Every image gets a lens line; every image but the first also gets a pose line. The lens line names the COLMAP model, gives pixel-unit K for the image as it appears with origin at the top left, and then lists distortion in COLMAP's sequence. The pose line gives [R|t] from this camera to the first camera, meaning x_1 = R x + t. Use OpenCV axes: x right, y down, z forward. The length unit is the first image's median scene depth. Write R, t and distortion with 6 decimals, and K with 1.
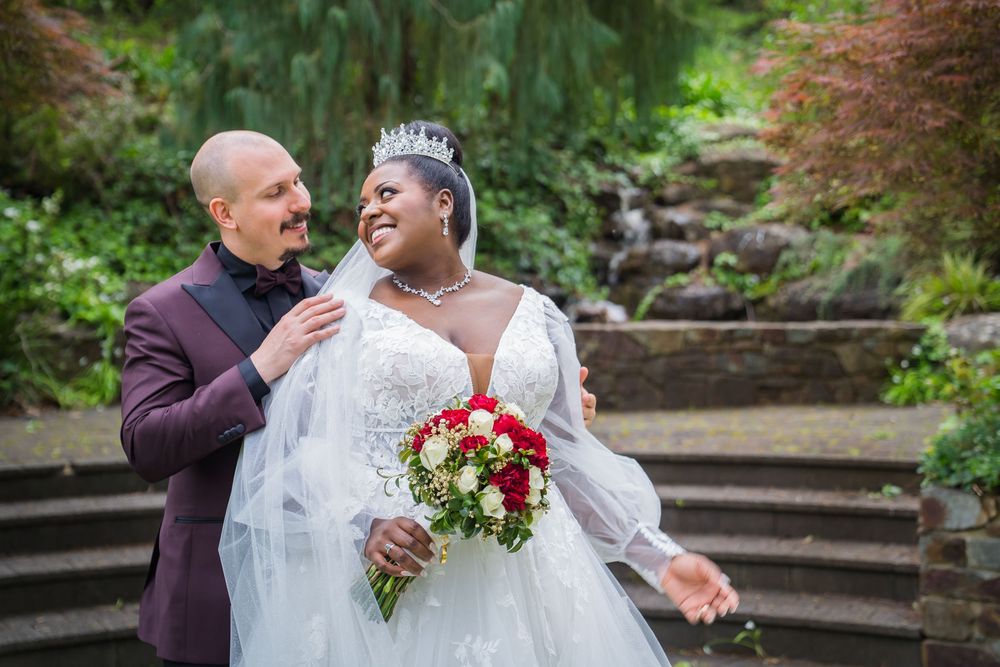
lens RADIAL K [[1565.7, 0, 500.0], [0, 1565.7, 333.5], [0, 0, 1]] dist [0.139410, 0.049064]
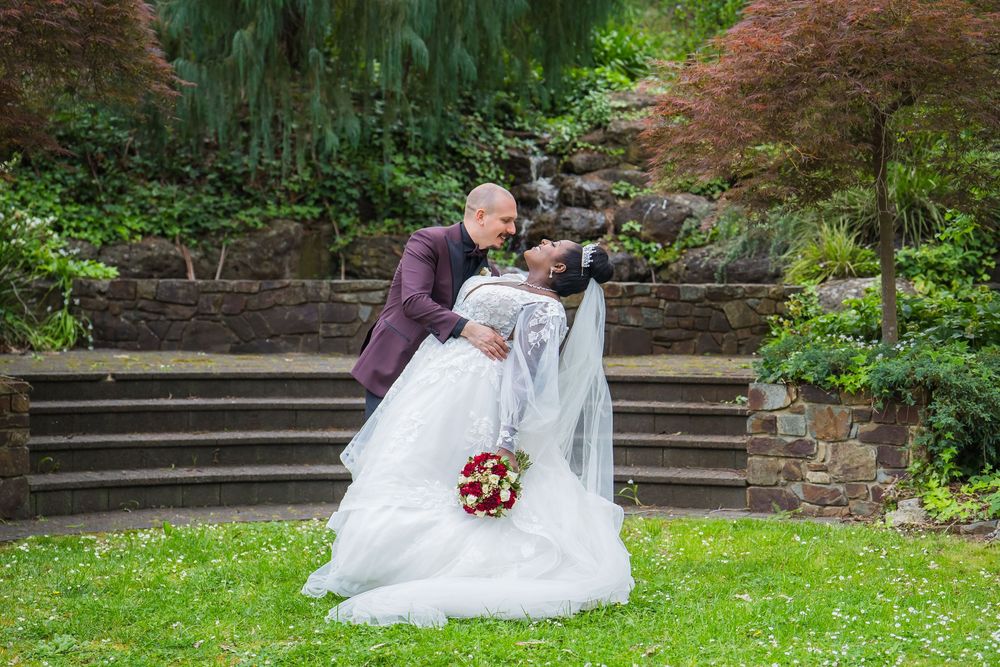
lens RADIAL K [[1993.1, 0, 500.0], [0, 1993.1, 333.5], [0, 0, 1]] dist [-0.065209, -0.106279]
pose [[0.997524, 0.011965, 0.069301, -0.035364], [-0.012274, 0.999917, 0.004027, 0.020429], [-0.069247, -0.004868, 0.997588, -0.327393]]
